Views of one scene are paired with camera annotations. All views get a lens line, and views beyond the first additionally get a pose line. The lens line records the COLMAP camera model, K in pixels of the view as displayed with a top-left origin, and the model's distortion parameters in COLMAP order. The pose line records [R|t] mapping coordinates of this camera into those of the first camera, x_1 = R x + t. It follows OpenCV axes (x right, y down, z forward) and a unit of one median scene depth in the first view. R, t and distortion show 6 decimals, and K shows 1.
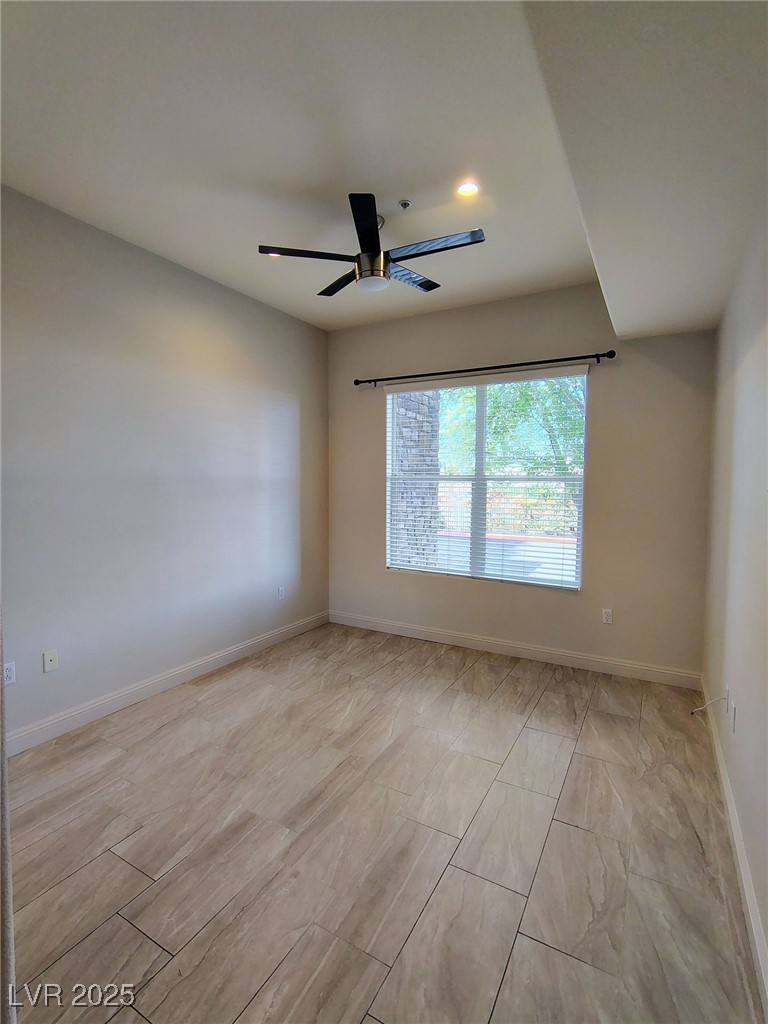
lens RADIAL K [[477.7, 0, 384.1], [0, 477.7, 511.7], [0, 0, 1]] dist [-0.004703, 0.000695]
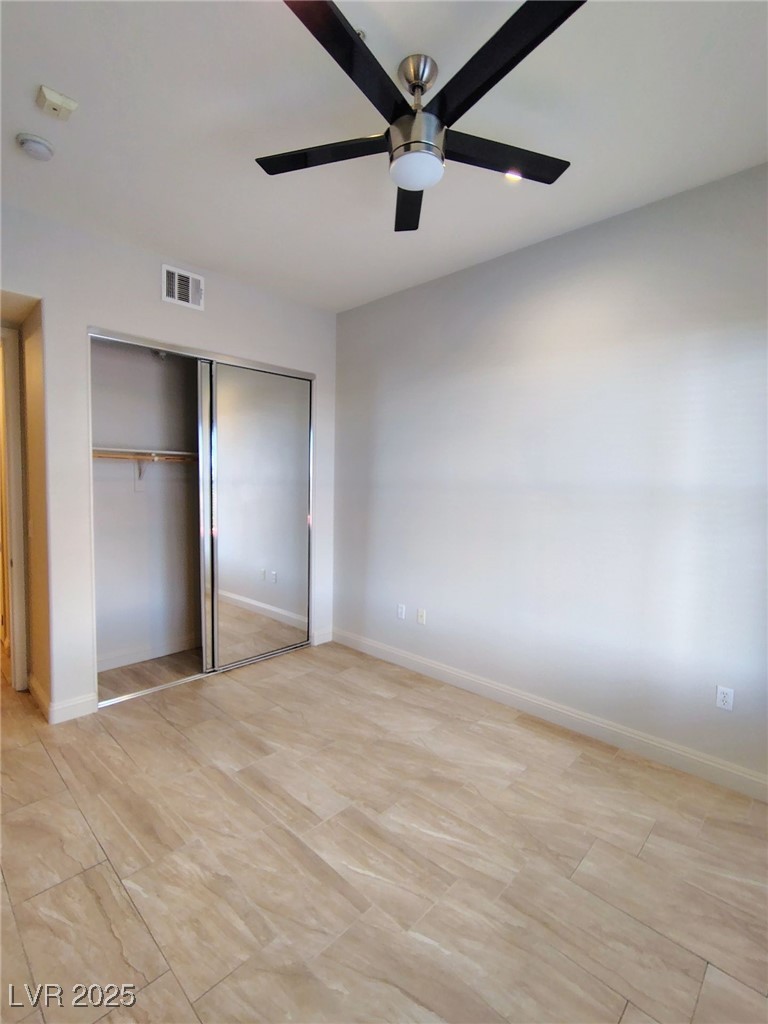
lens RADIAL K [[477.7, 0, 384.1], [0, 477.7, 510.8], [0, 0, 1]] dist [-0.004703, 0.000695]
pose [[-0.246876, 0.057302, -0.967351, 0.636827], [-0.074889, 0.994137, 0.078001, -0.089008], [0.966149, 0.091701, -0.241137, 1.192276]]
